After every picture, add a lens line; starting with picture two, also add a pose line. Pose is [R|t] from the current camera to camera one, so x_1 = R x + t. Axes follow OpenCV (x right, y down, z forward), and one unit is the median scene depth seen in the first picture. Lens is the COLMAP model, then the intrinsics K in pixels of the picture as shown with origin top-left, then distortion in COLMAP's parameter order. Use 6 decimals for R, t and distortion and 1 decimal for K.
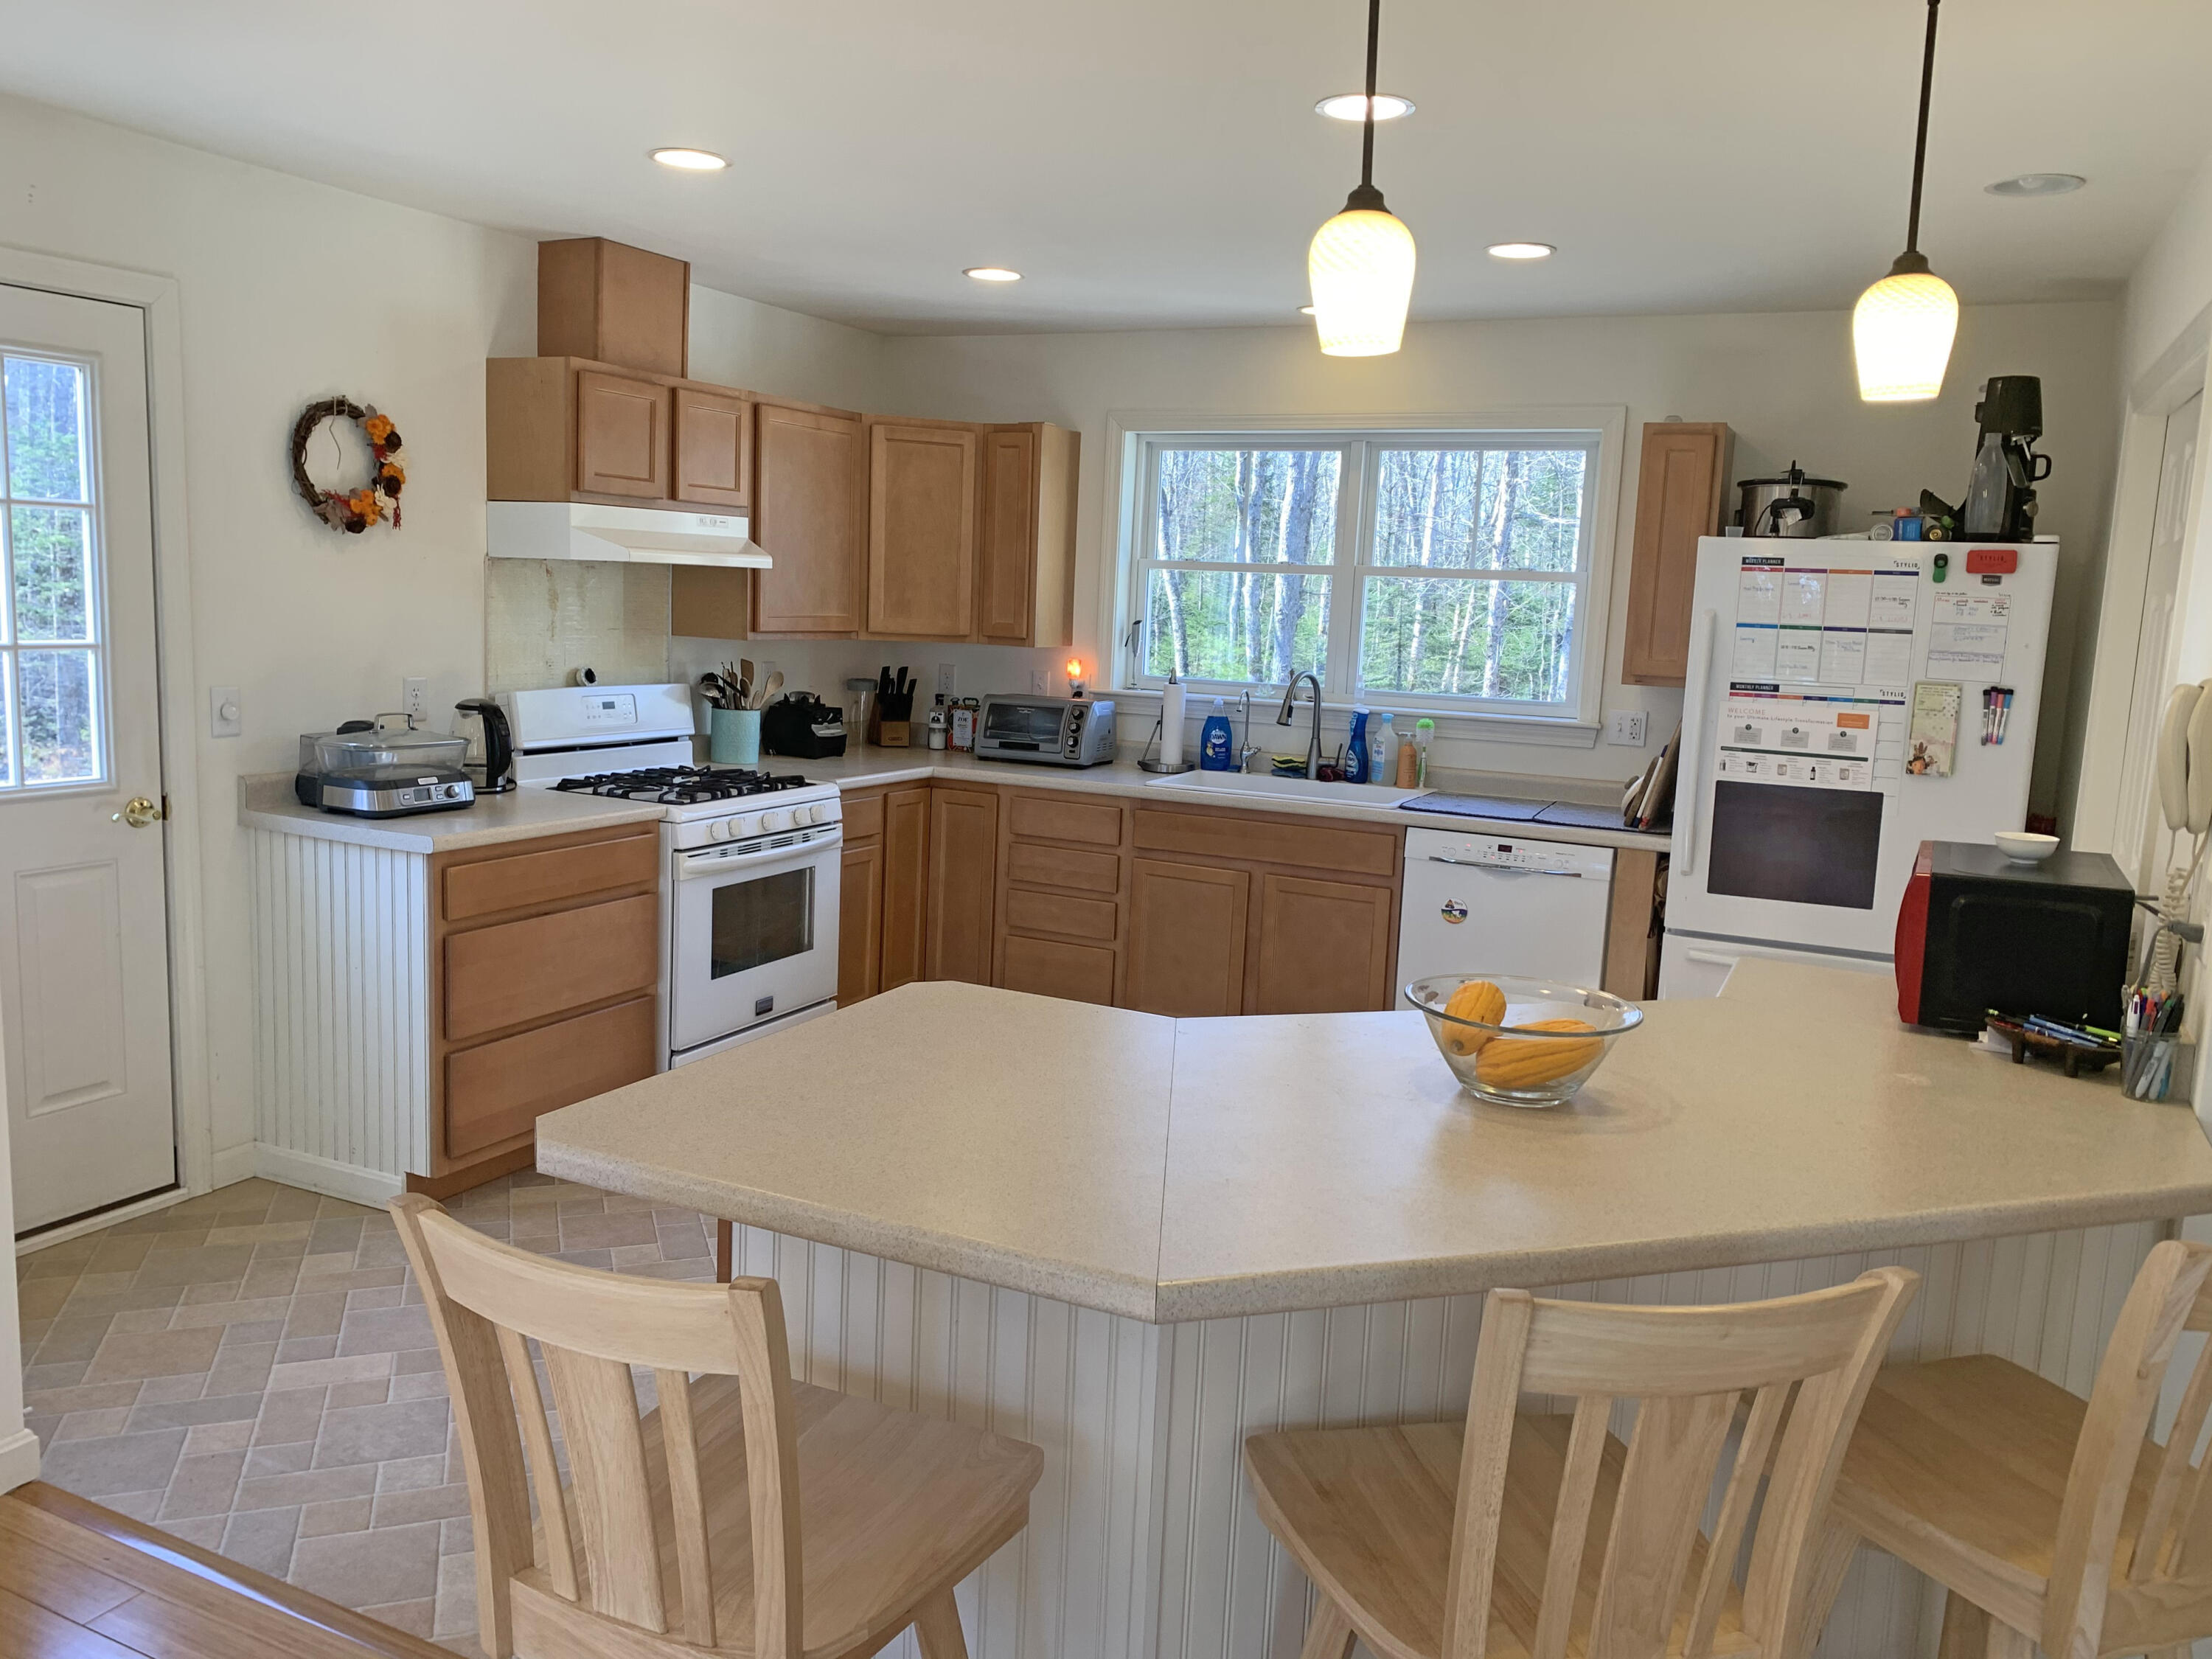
lens RADIAL K [[1688.8, 0, 1079.5], [0, 1688.8, 818.3], [0, 0, 1]] dist [0.020270, -0.031303]
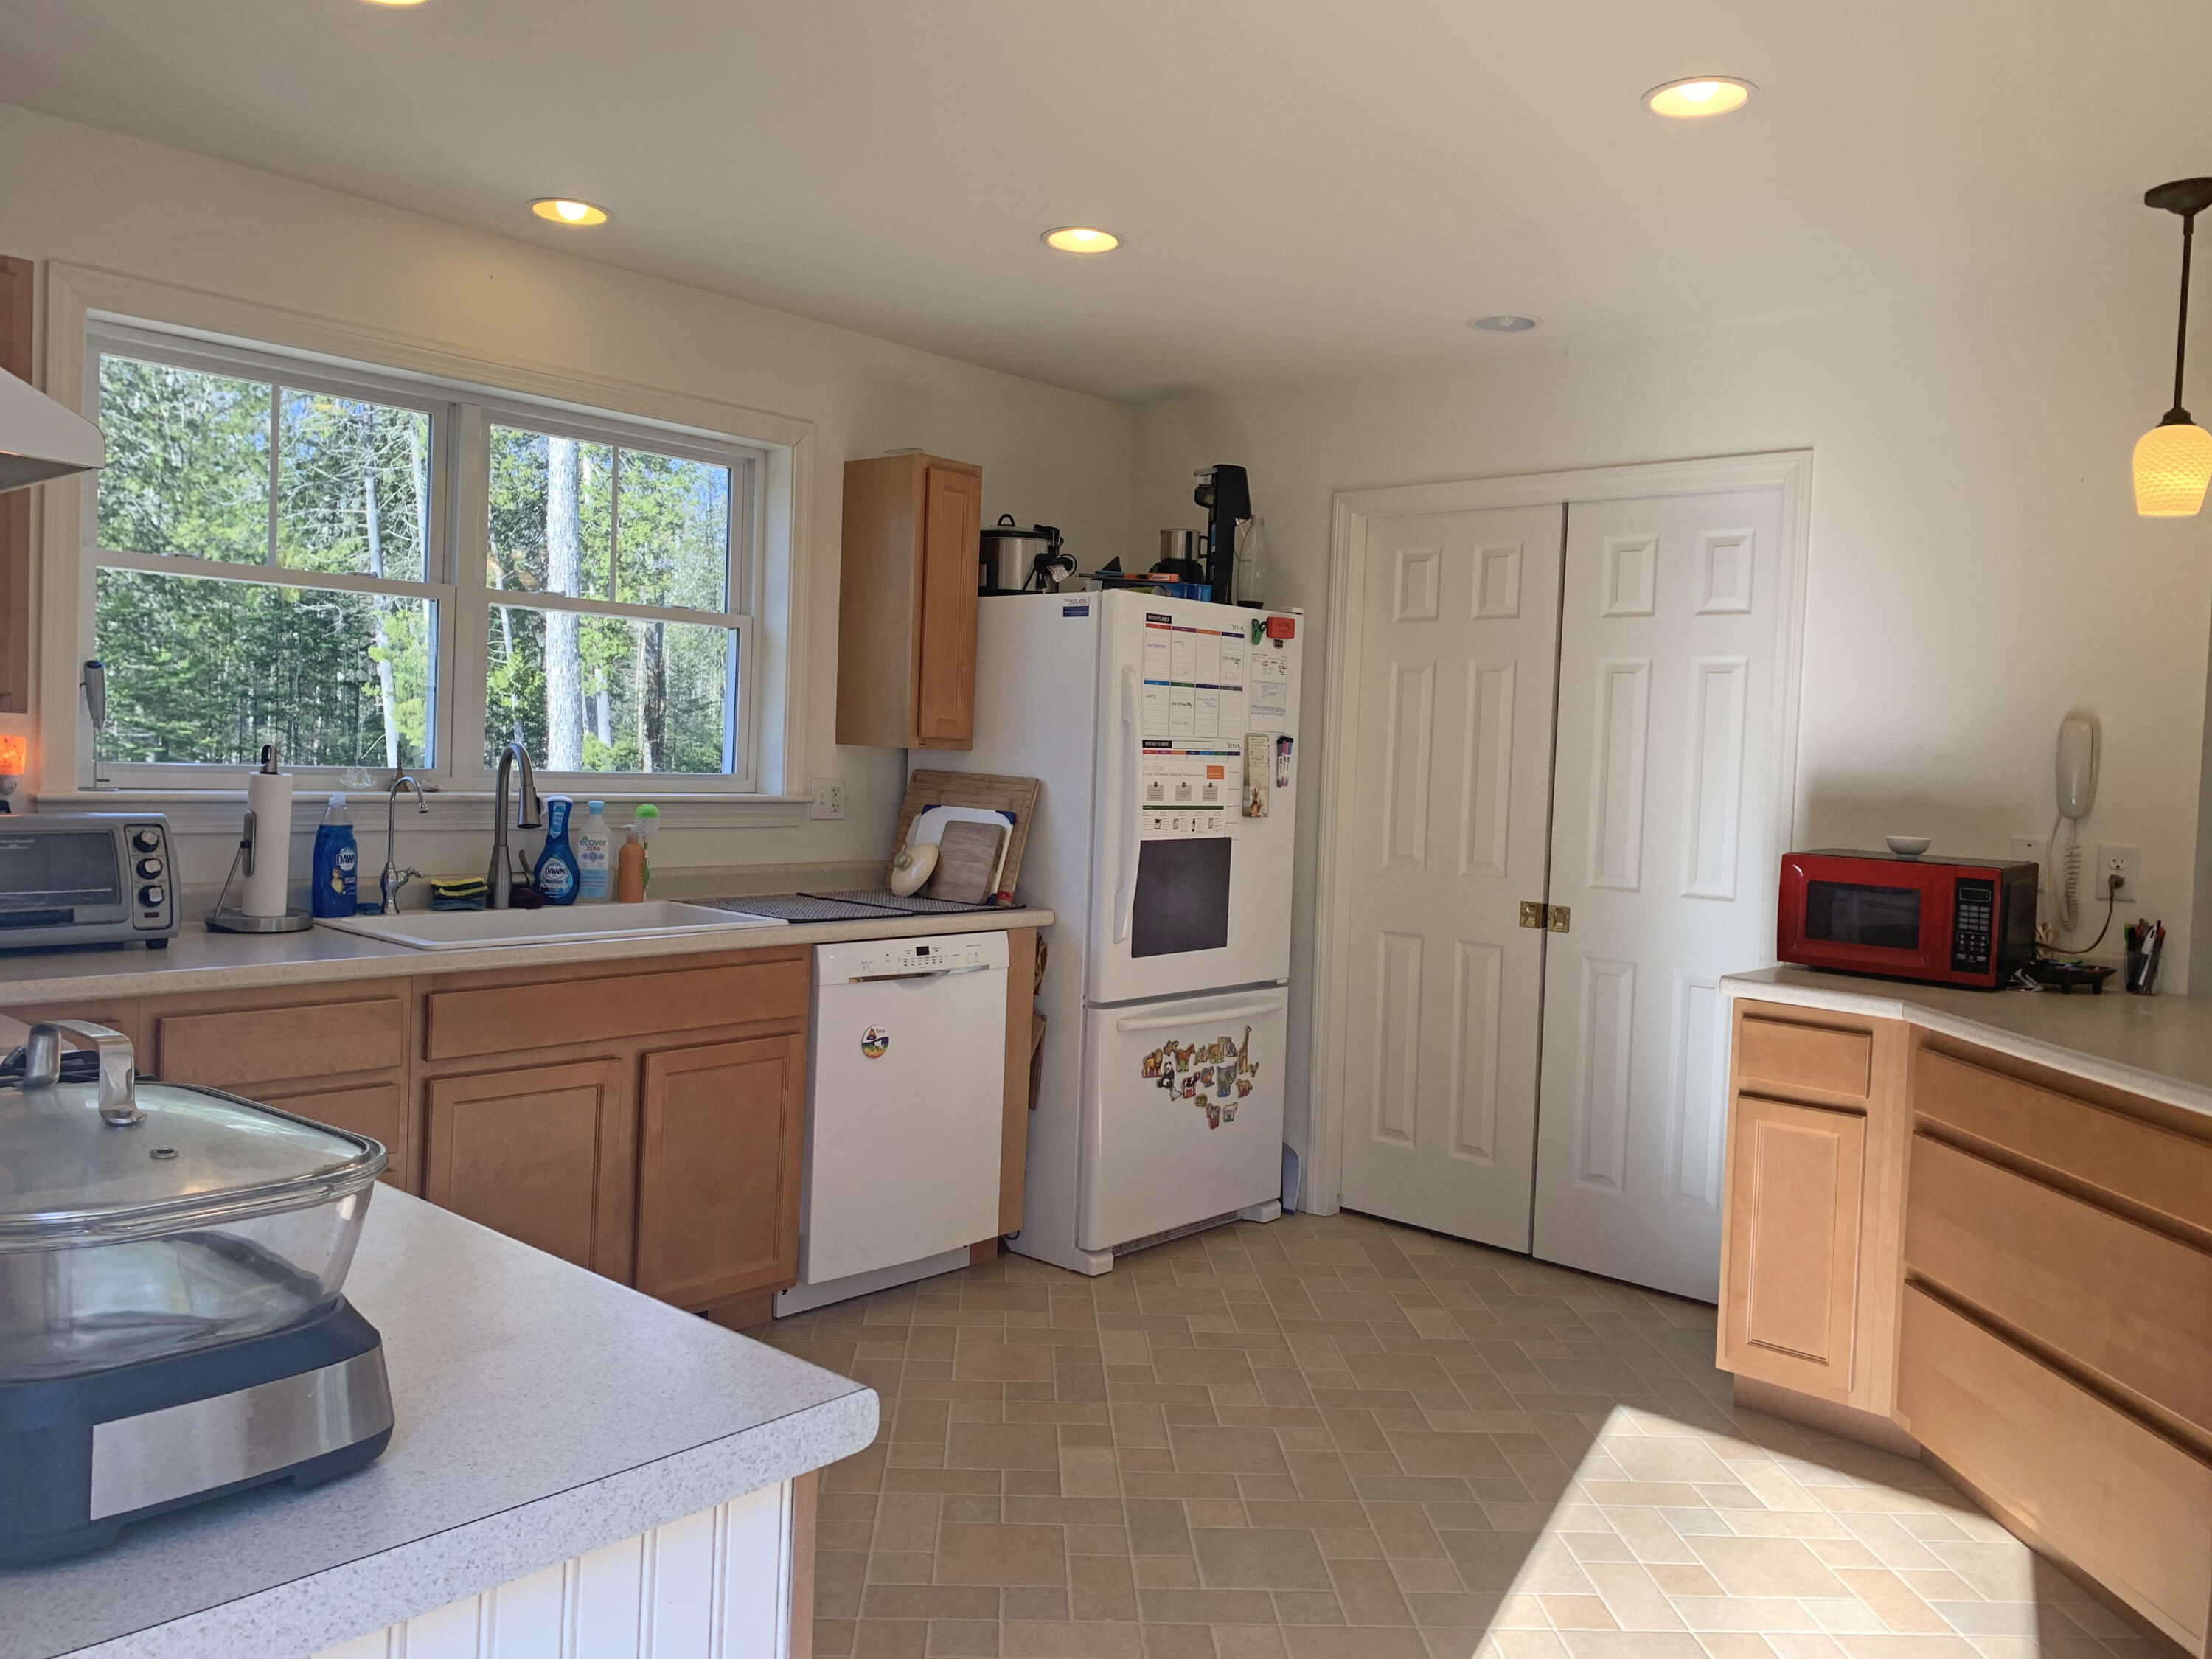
lens RADIAL K [[1688.8, 0, 1079.5], [0, 1688.8, 818.3], [0, 0, 1]] dist [0.020270, -0.031303]
pose [[0.258849, -0.071507, 0.963267, -0.498895], [0.103603, 0.993558, 0.045916, -0.073787], [-0.960345, 0.087912, 0.264590, 0.688234]]
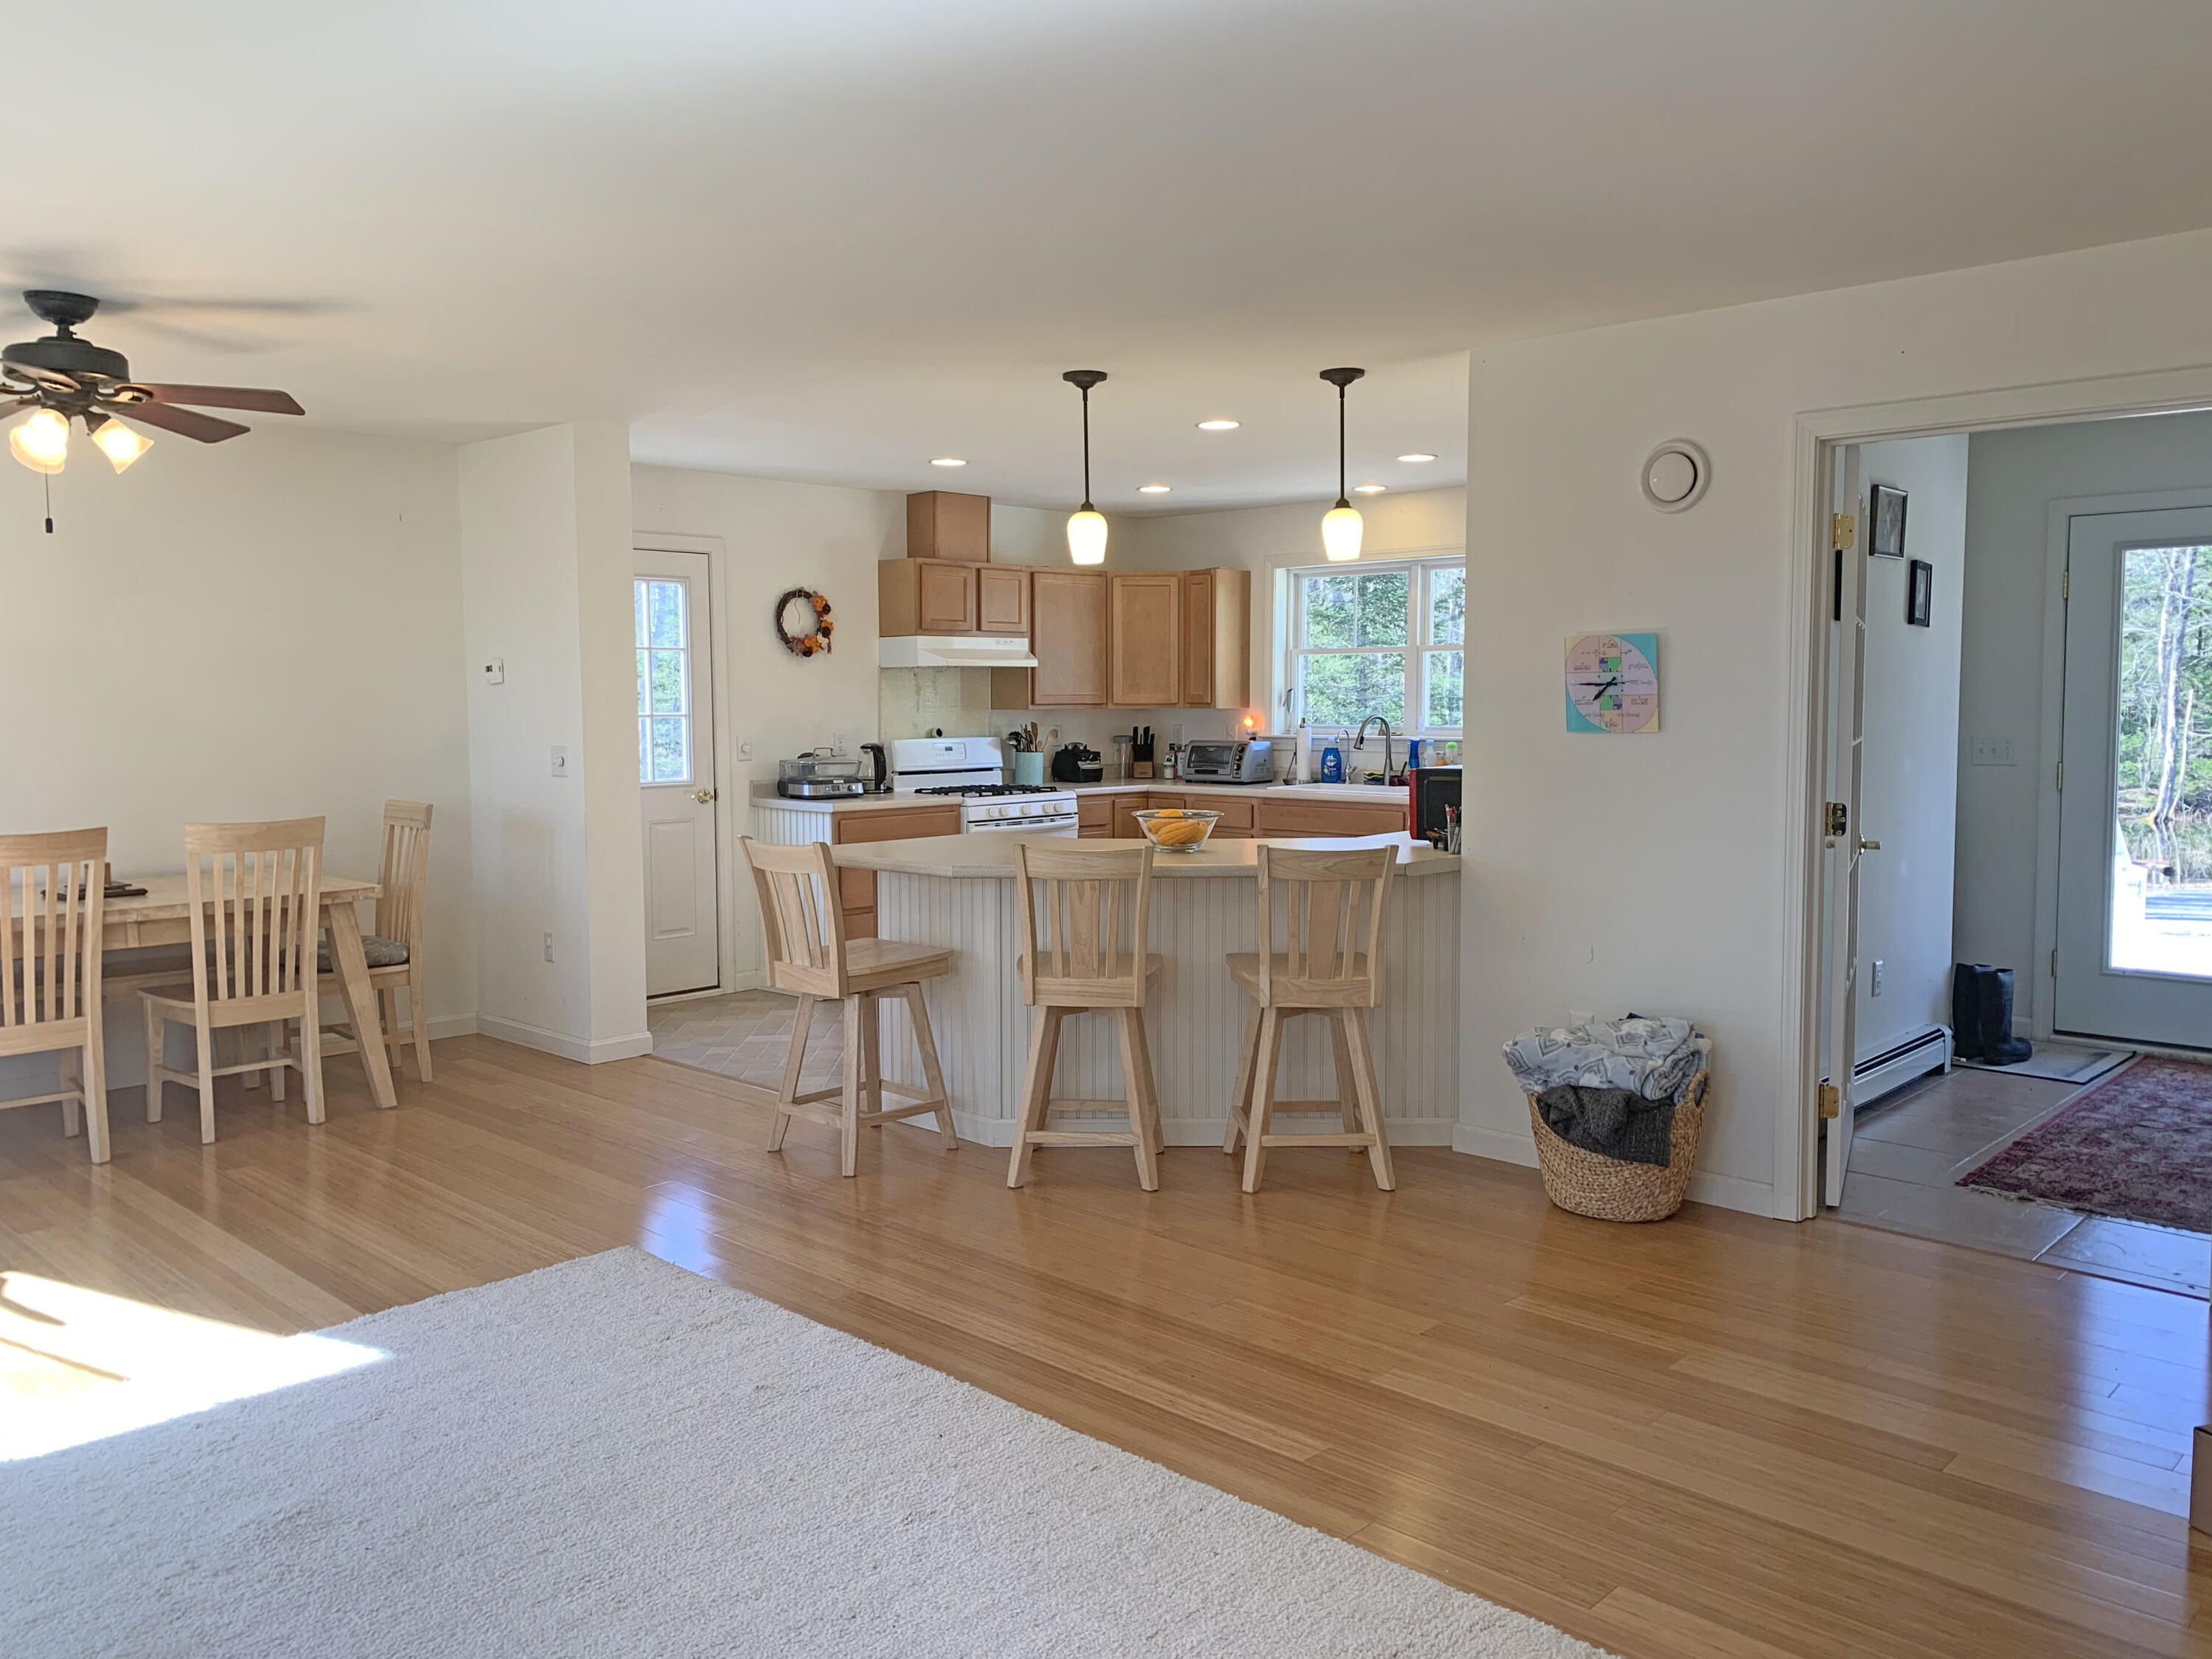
lens RADIAL K [[1764.0, 0, 1052.8], [0, 1764.0, 815.8], [0, 0, 1]] dist [0.275695, -0.001604]
pose [[0.940983, -0.023502, -0.337636, 0.454255], [-0.001845, 0.997215, -0.074557, 0.143476], [0.338448, 0.070780, 0.938319, -0.701159]]
